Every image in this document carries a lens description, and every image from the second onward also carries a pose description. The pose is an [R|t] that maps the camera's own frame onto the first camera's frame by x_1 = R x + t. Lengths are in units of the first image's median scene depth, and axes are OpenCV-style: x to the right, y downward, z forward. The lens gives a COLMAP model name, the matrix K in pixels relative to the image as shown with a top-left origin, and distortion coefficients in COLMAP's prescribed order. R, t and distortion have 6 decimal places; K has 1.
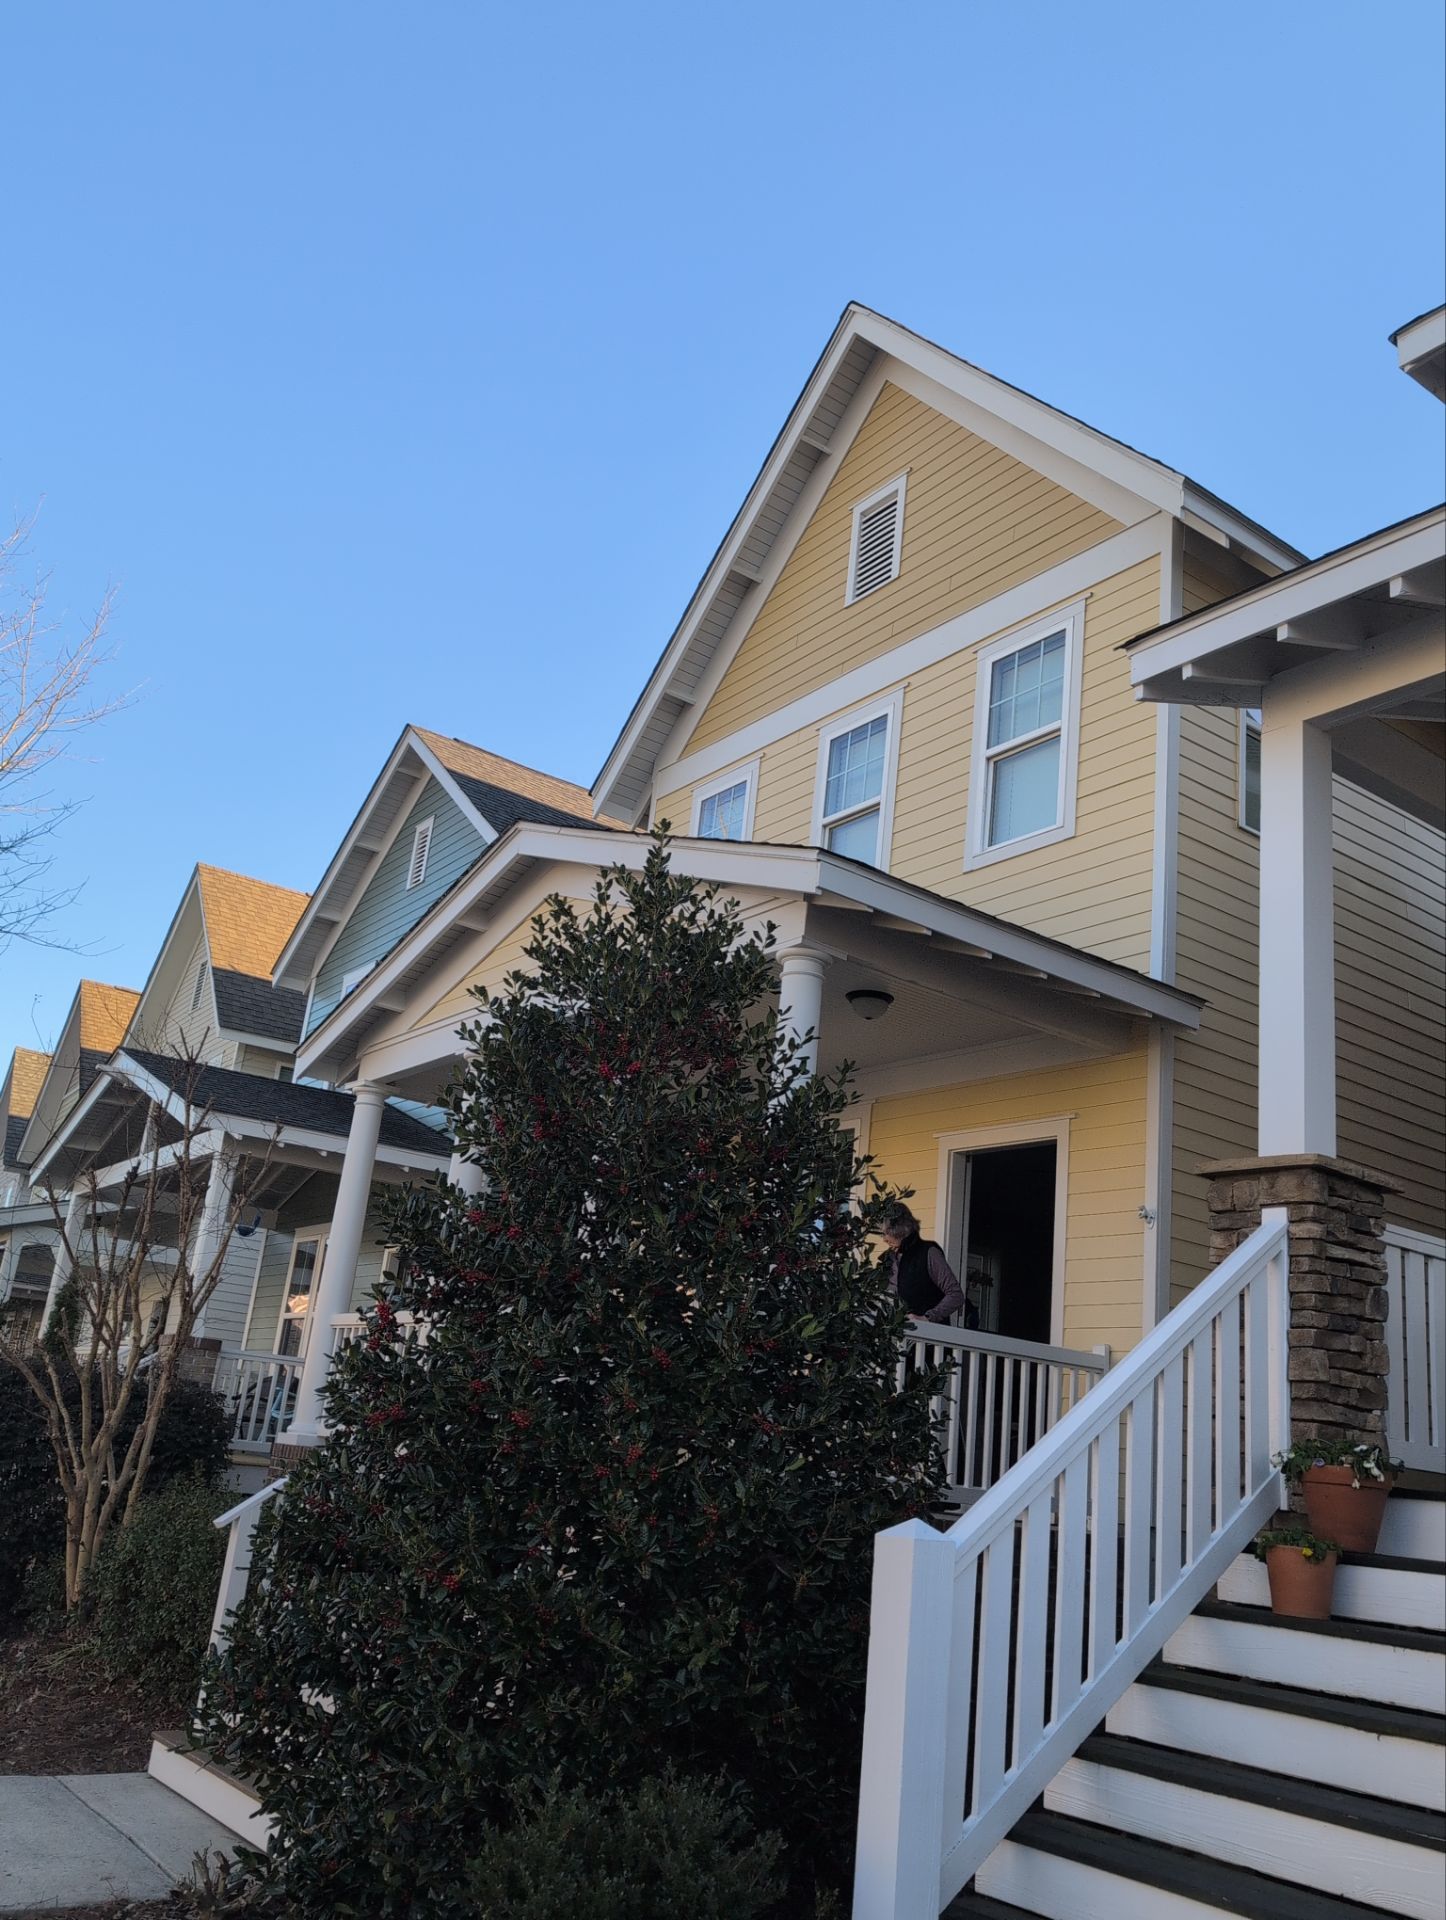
lens RADIAL K [[1579.2, 0, 737.7], [0, 1579.2, 965.1], [0, 0, 1]] dist [0.026544, -0.023530]
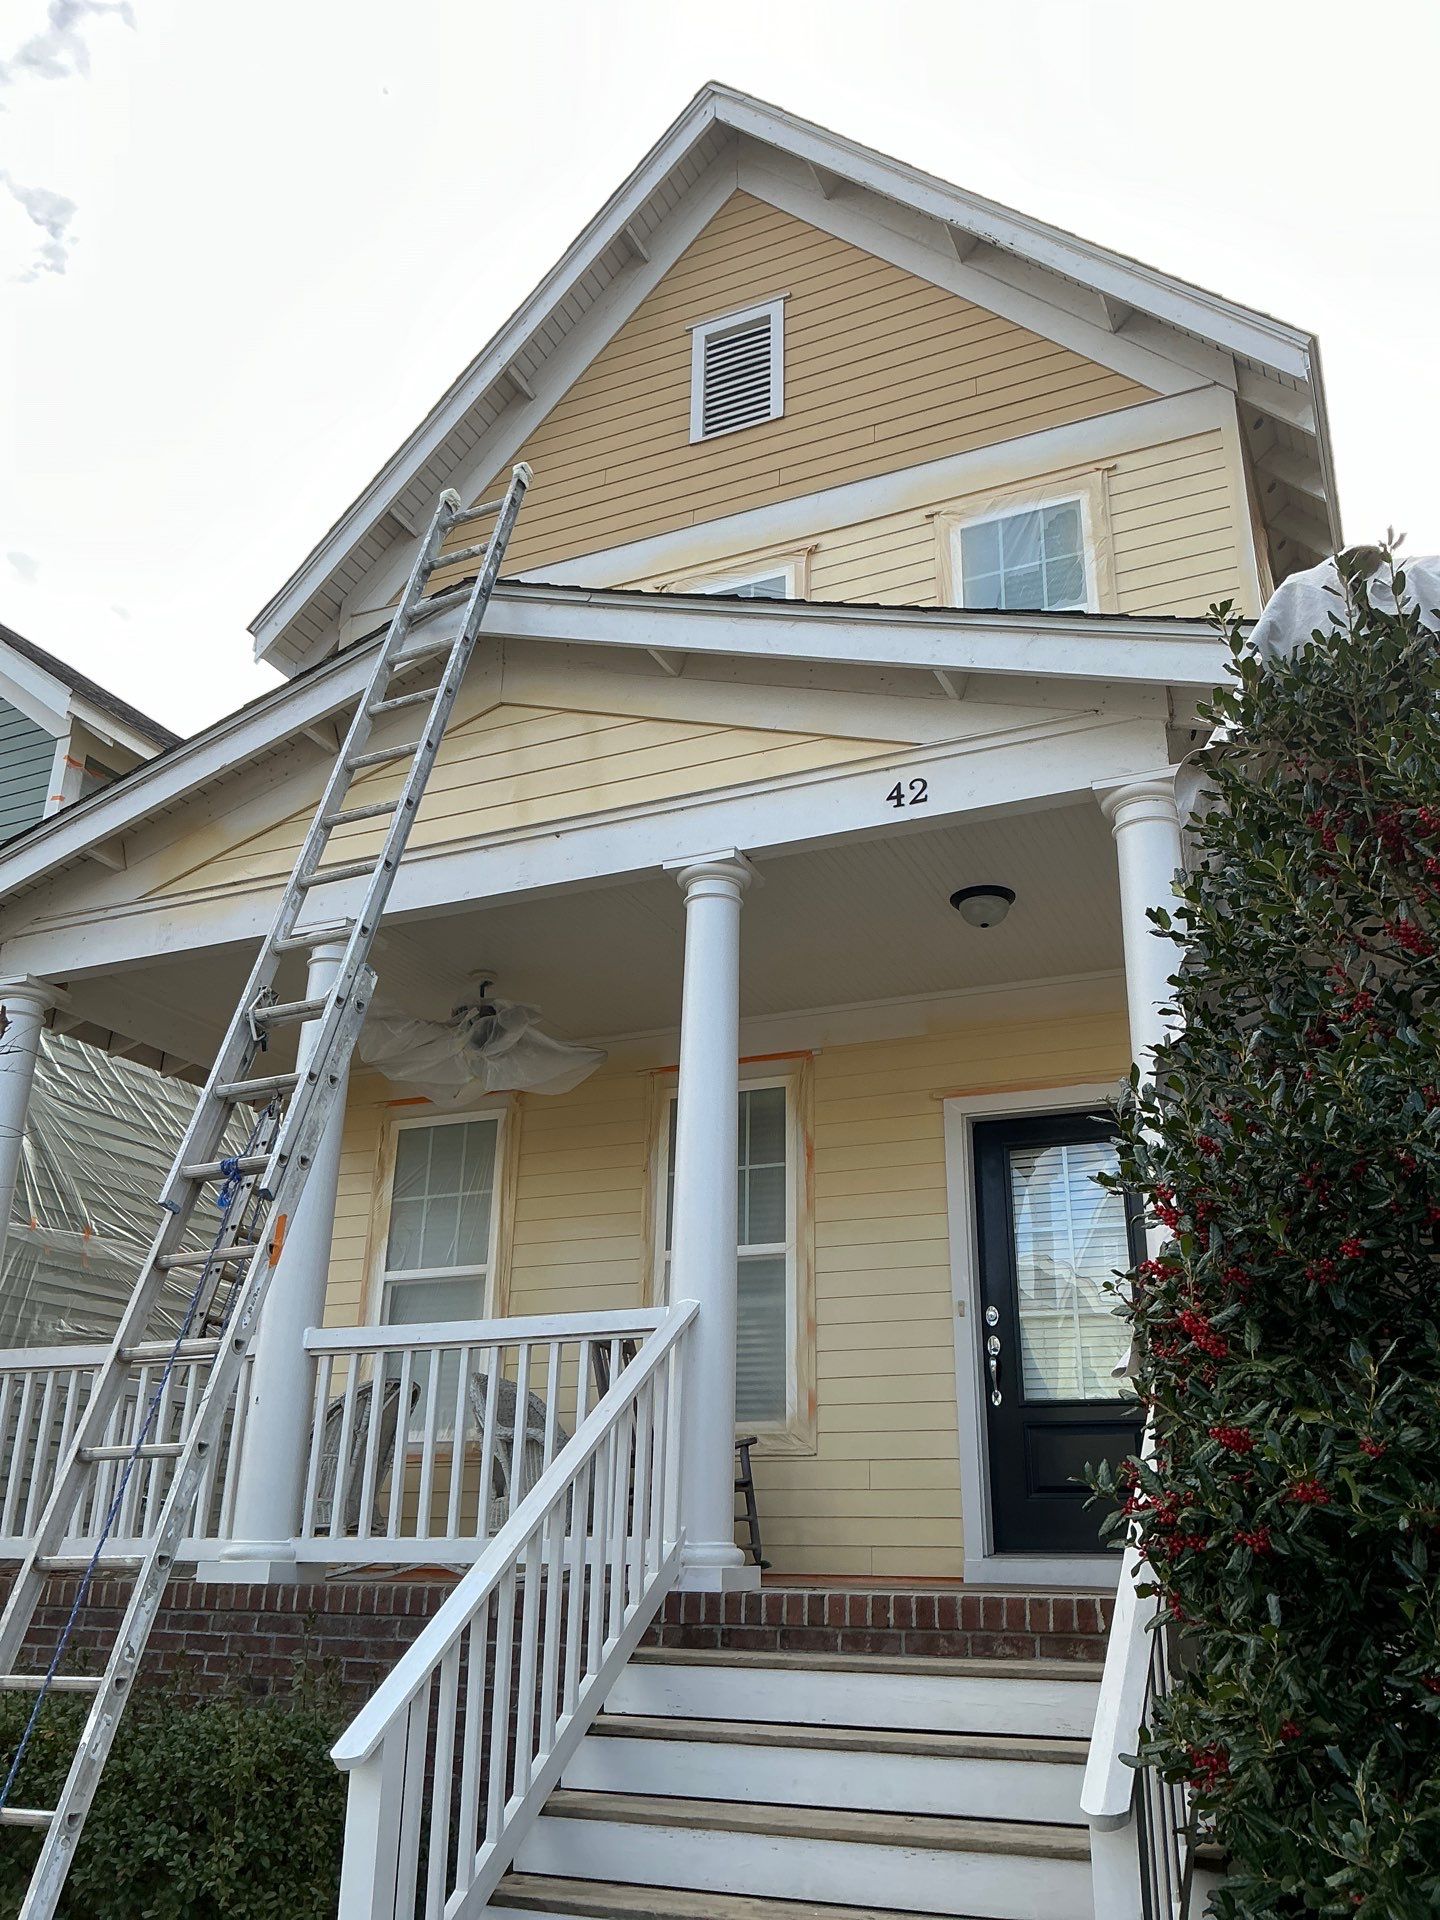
lens RADIAL K [[1580.0, 0, 722.8], [0, 1580.0, 948.0], [0, 0, 1]] dist [0.053613, -0.109283]
pose [[0.867658, 0.096297, 0.487747, -0.343720], [-0.077220, 0.995259, -0.059129, 0.087918], [-0.491129, 0.013640, 0.870980, 0.364894]]
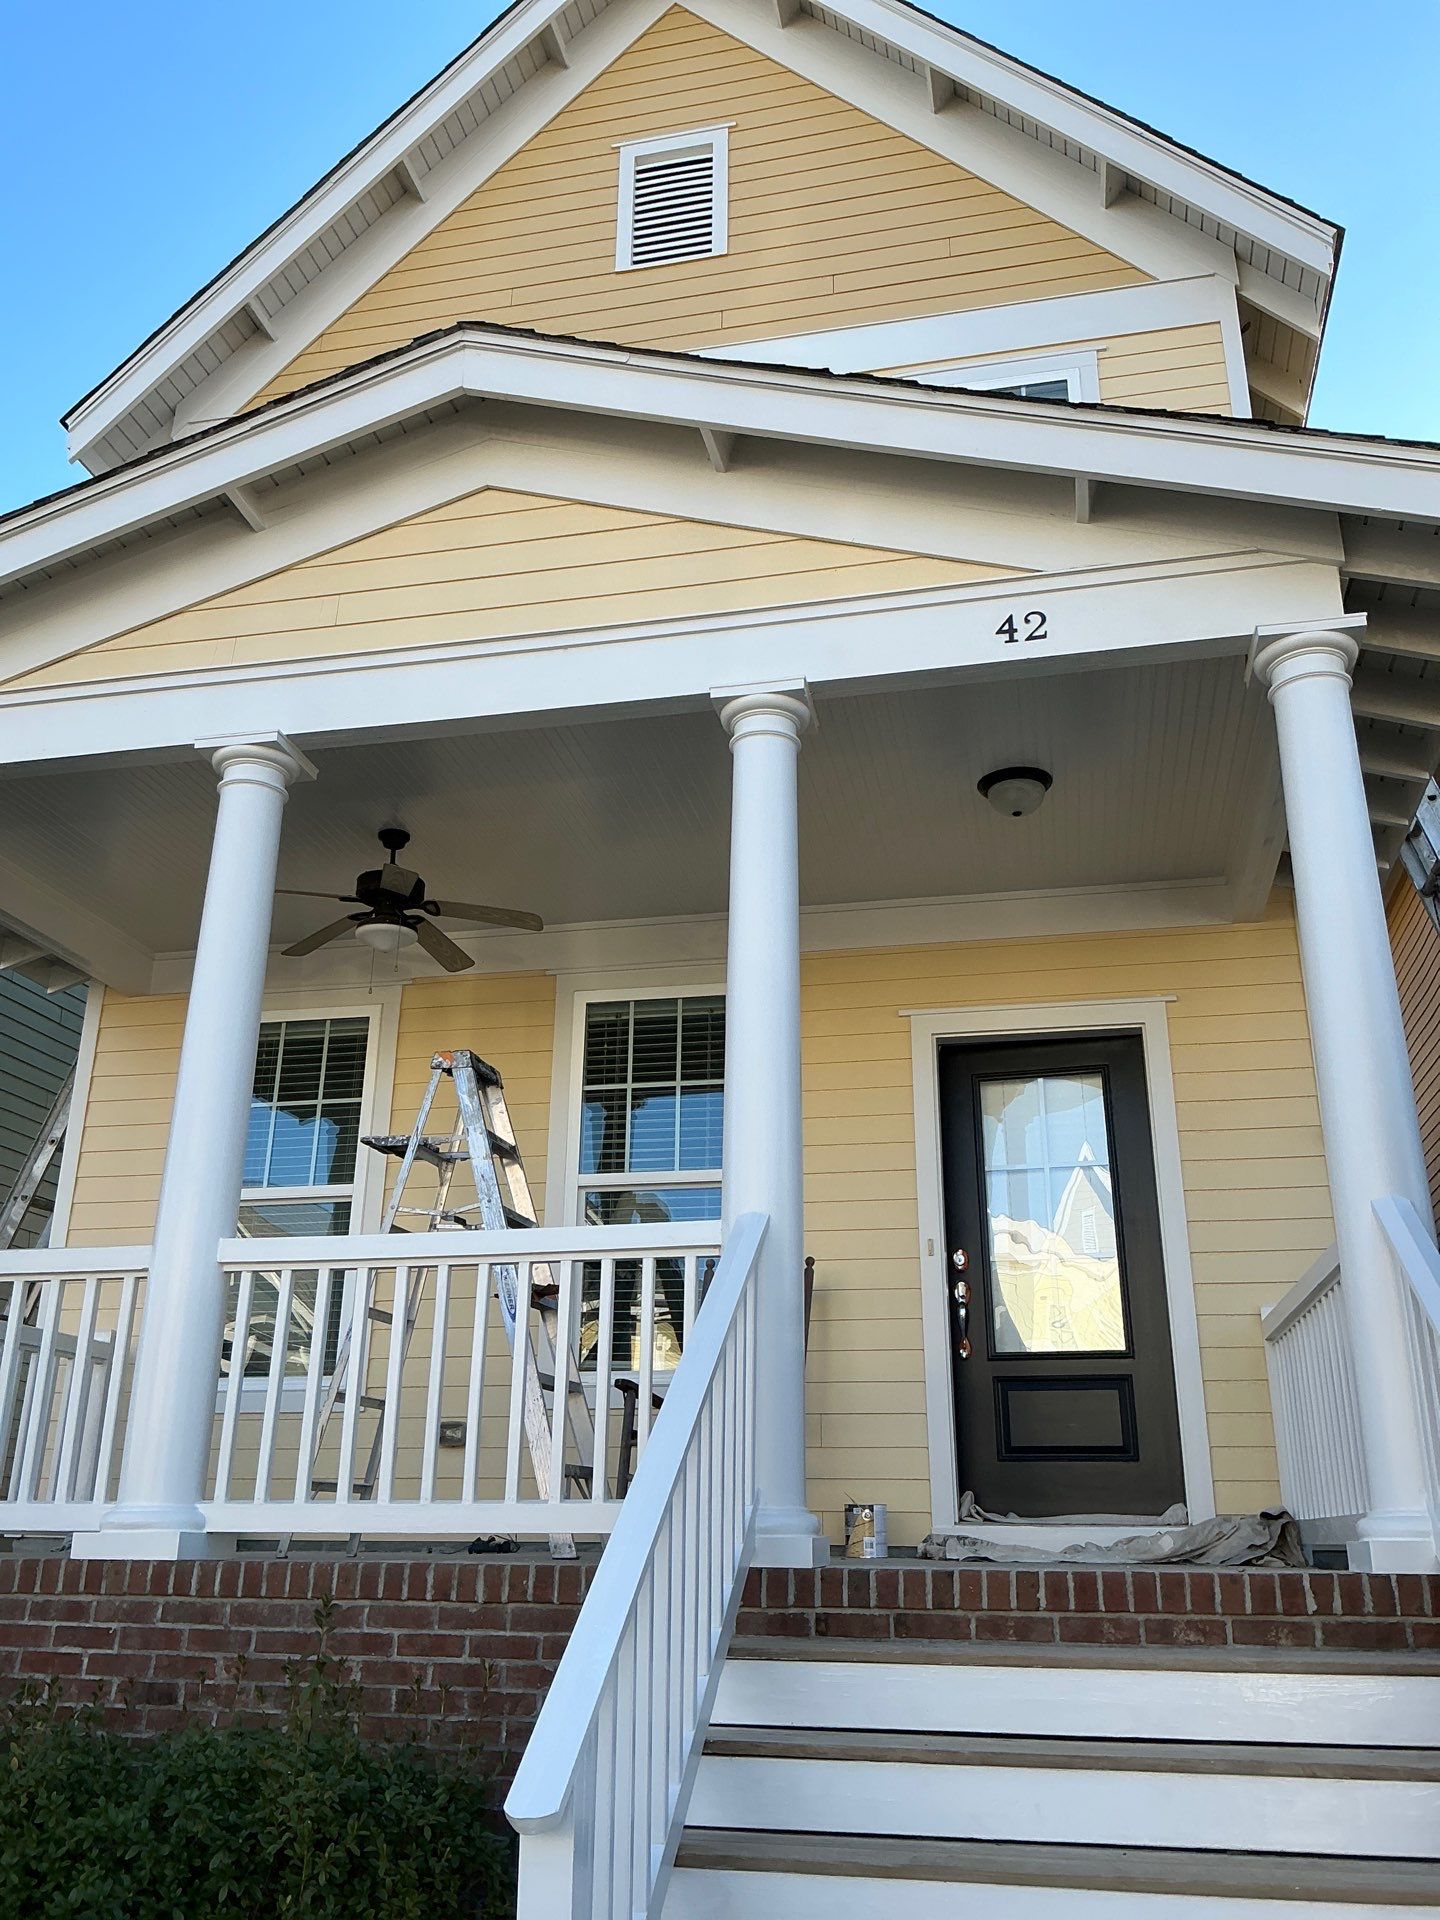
lens RADIAL K [[1580.0, 0, 713.2], [0, 1580.0, 954.7], [0, 0, 1]] dist [0.053613, -0.109283]
pose [[0.749503, 0.141576, 0.646685, -0.379907], [-0.135898, 0.988964, -0.059005, 0.131809], [-0.647902, -0.043658, 0.760471, 0.514025]]
